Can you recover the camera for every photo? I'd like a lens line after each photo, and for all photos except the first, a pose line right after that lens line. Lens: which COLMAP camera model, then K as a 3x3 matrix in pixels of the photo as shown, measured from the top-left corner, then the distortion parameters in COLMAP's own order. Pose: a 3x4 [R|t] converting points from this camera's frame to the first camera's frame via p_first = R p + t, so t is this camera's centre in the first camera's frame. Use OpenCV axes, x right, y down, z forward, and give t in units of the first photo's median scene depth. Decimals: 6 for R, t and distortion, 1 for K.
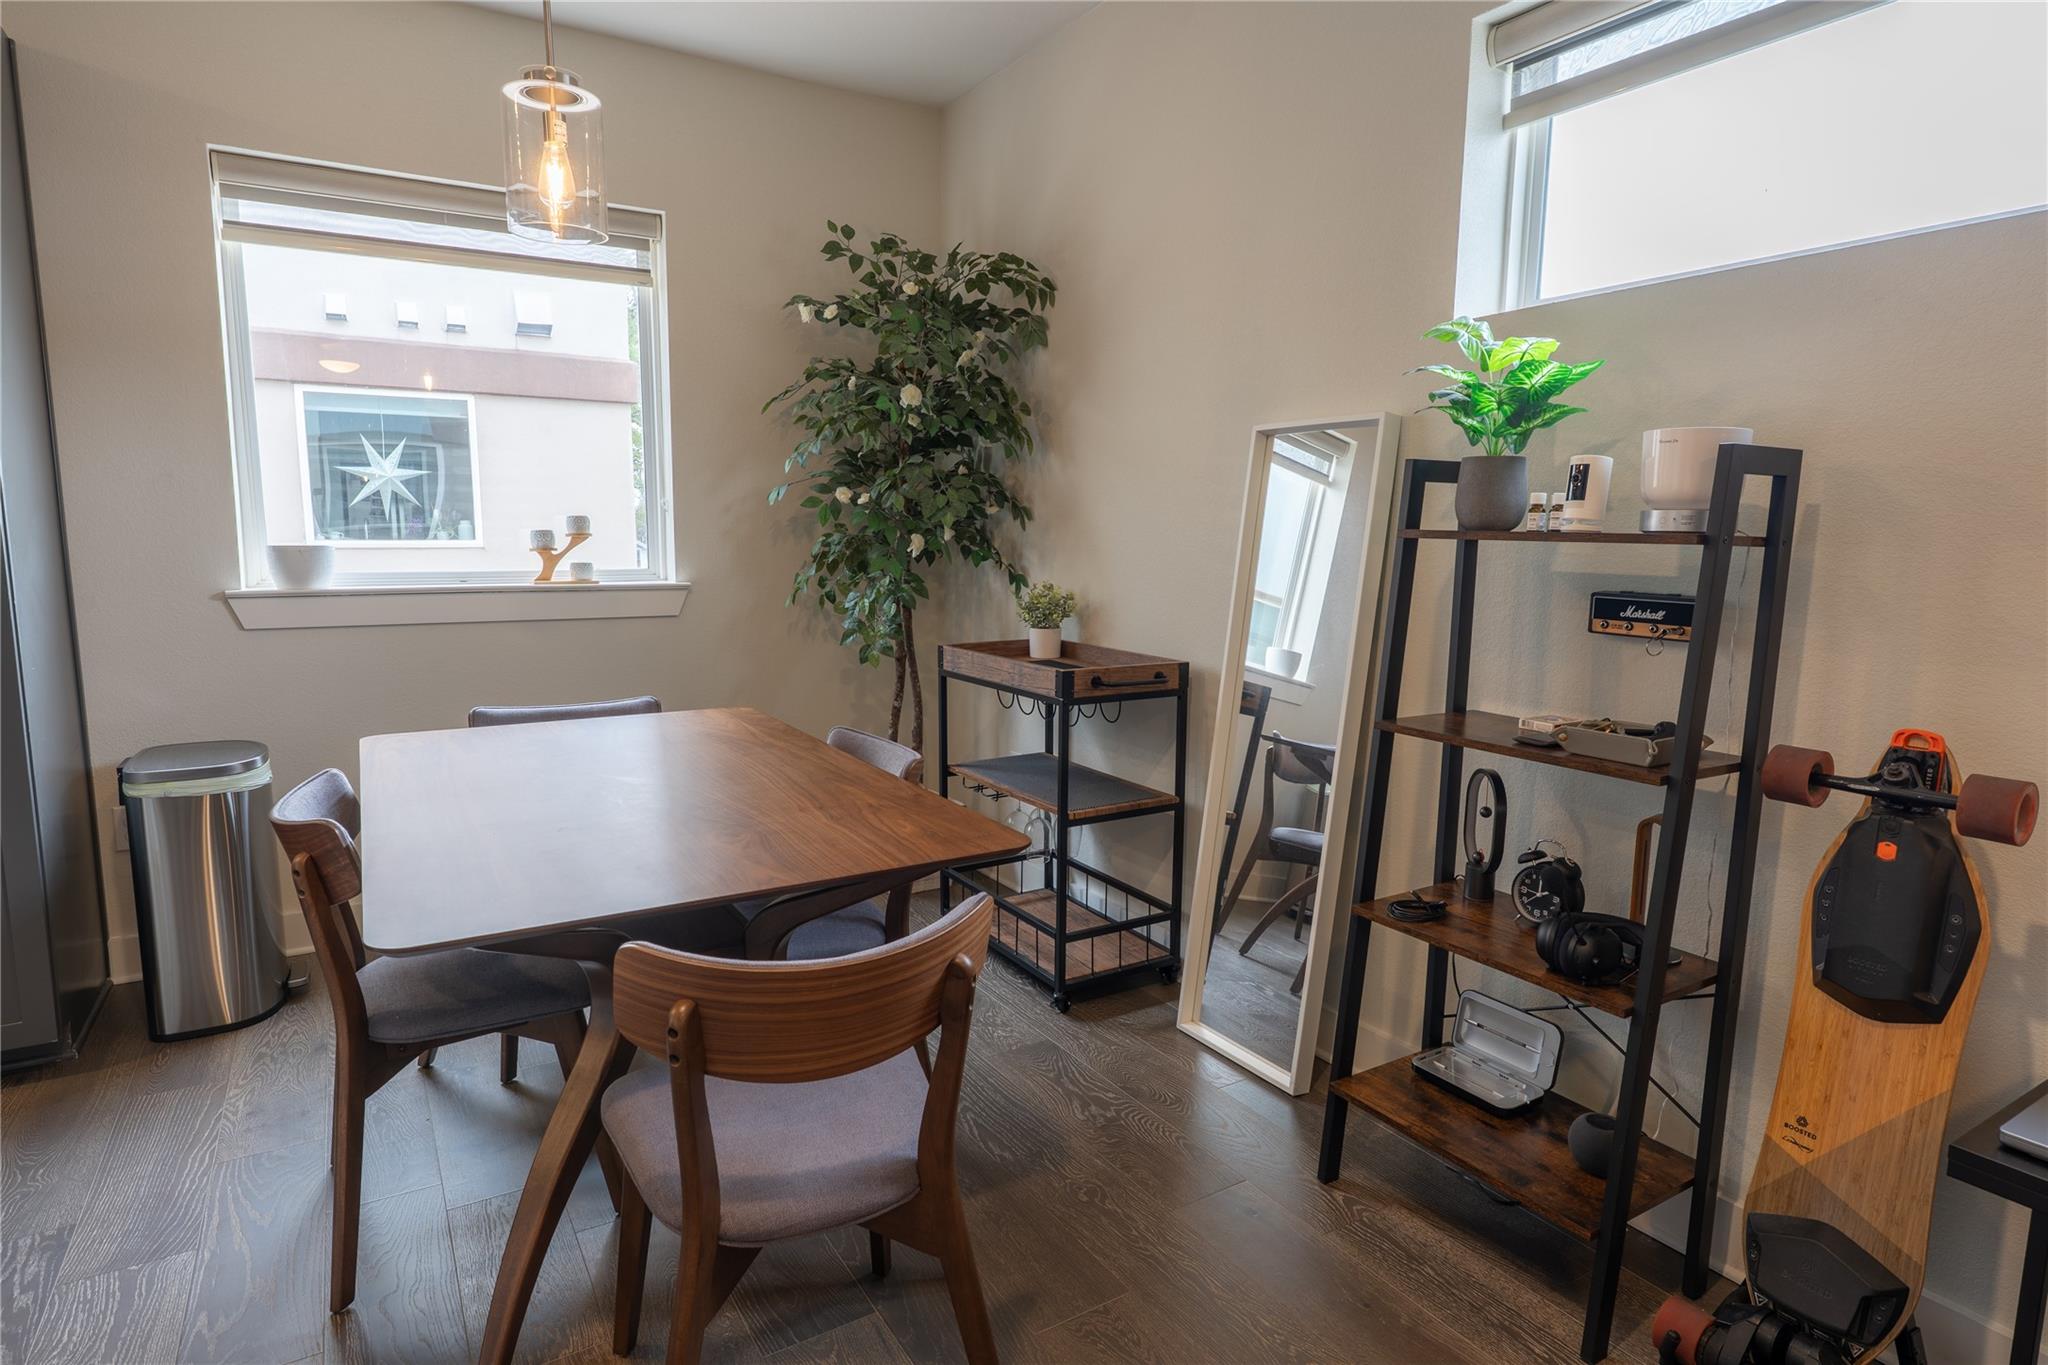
lens RADIAL K [[1123.3, 0, 1023.2], [0, 1123.3, 683.1], [0, 0, 1]] dist [-0.001873, 0.003592]
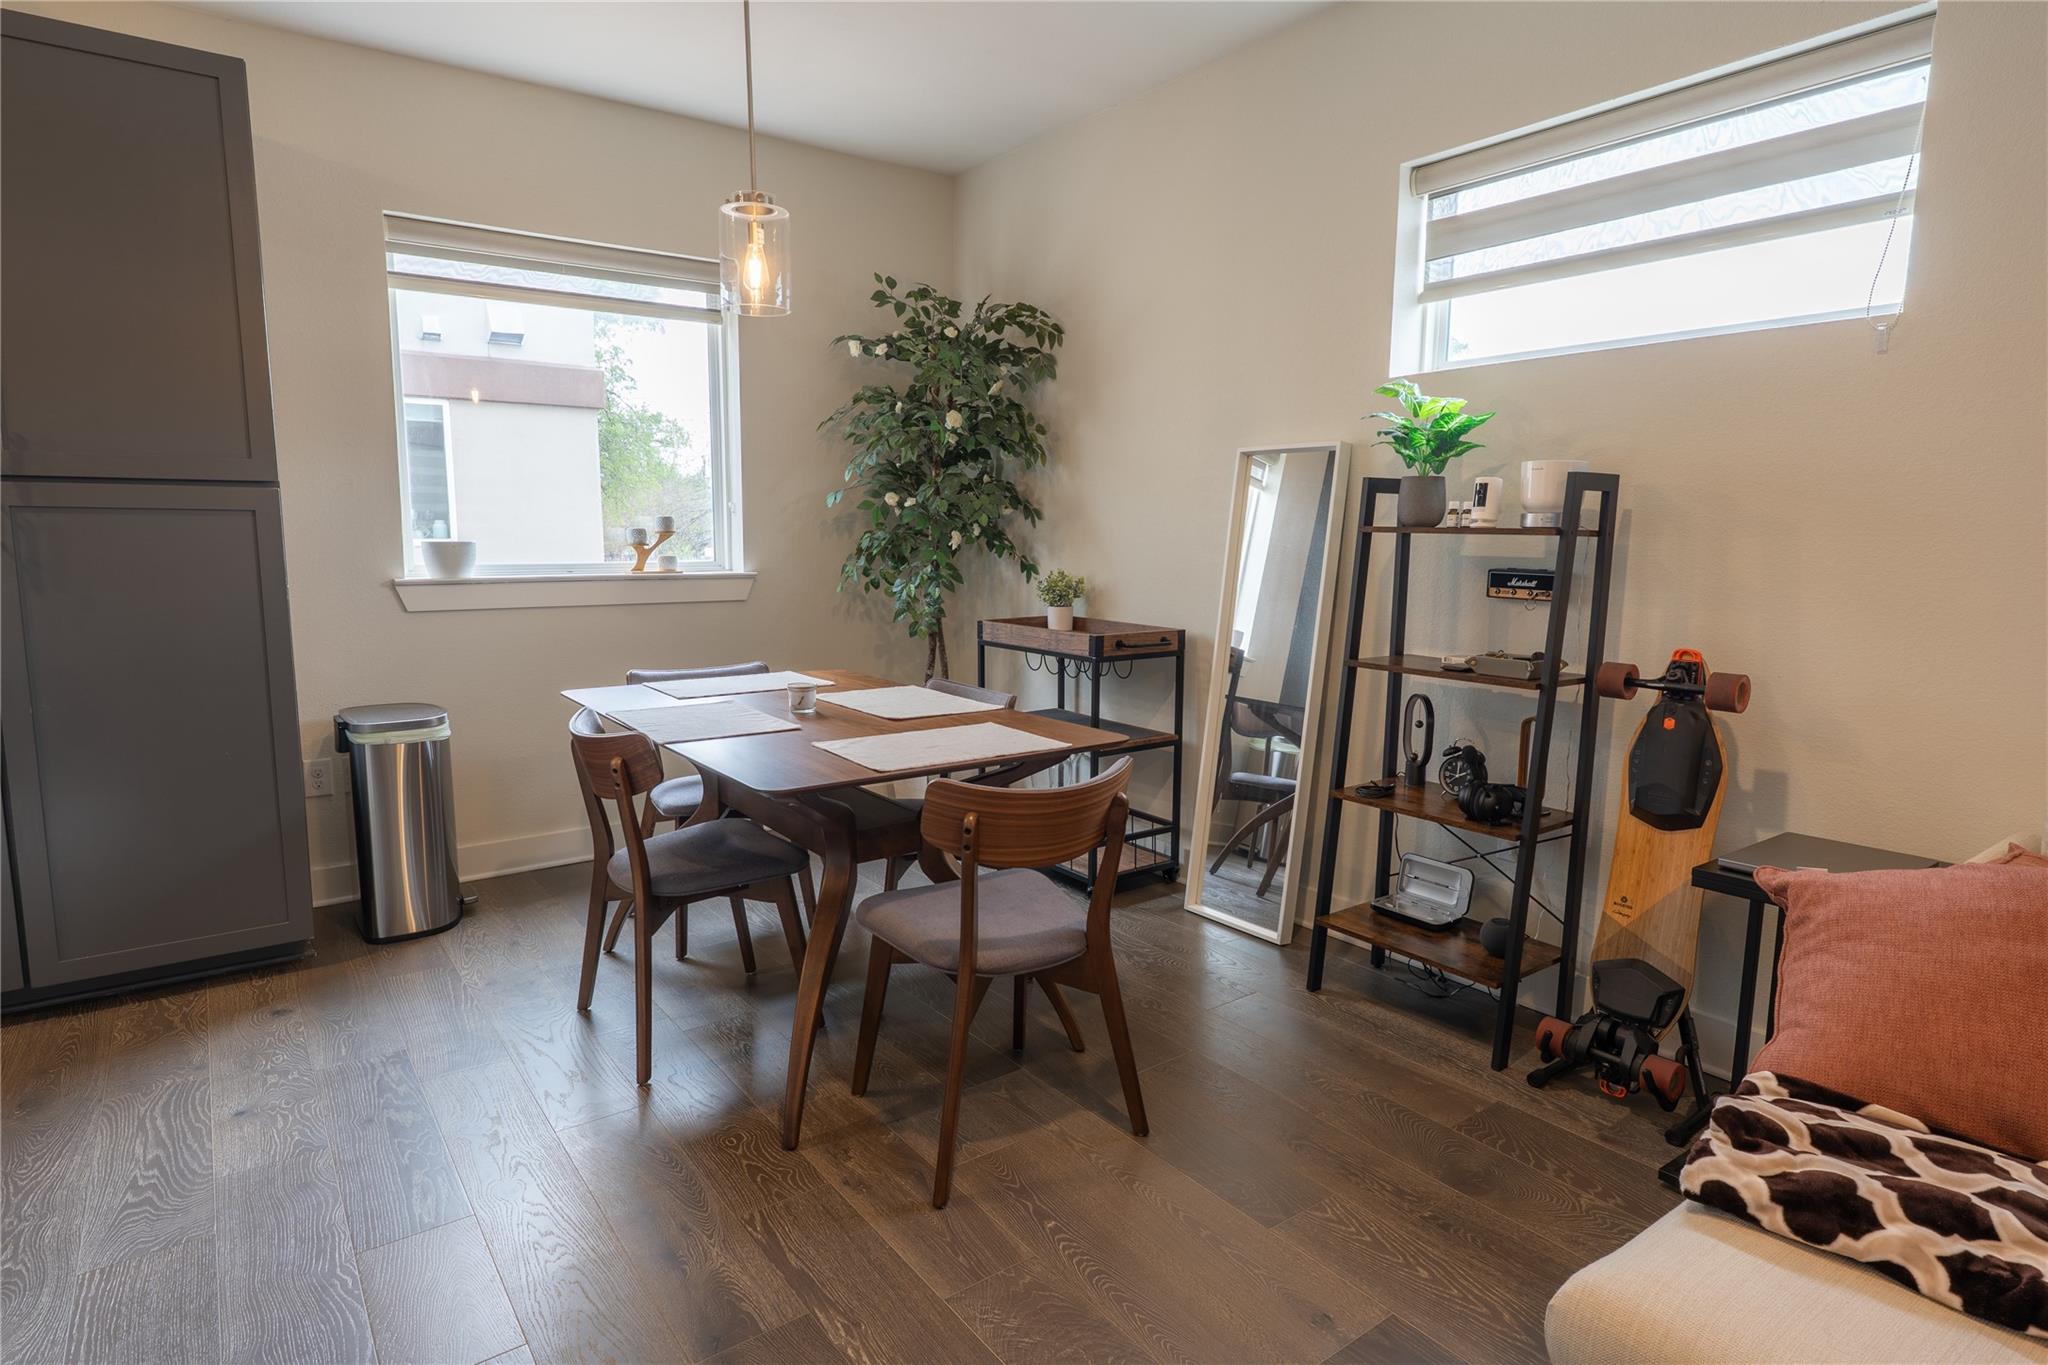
lens RADIAL K [[1132.5, 0, 1021.1], [0, 1132.5, 681.7], [0, 0, 1]] dist [-0.000817, 0.001628]
pose [[0.995775, -0.014460, 0.090684, -0.223575], [0.014533, 0.999894, -0.000147, 0.054438], [-0.090672, 0.001464, 0.995880, -0.391050]]
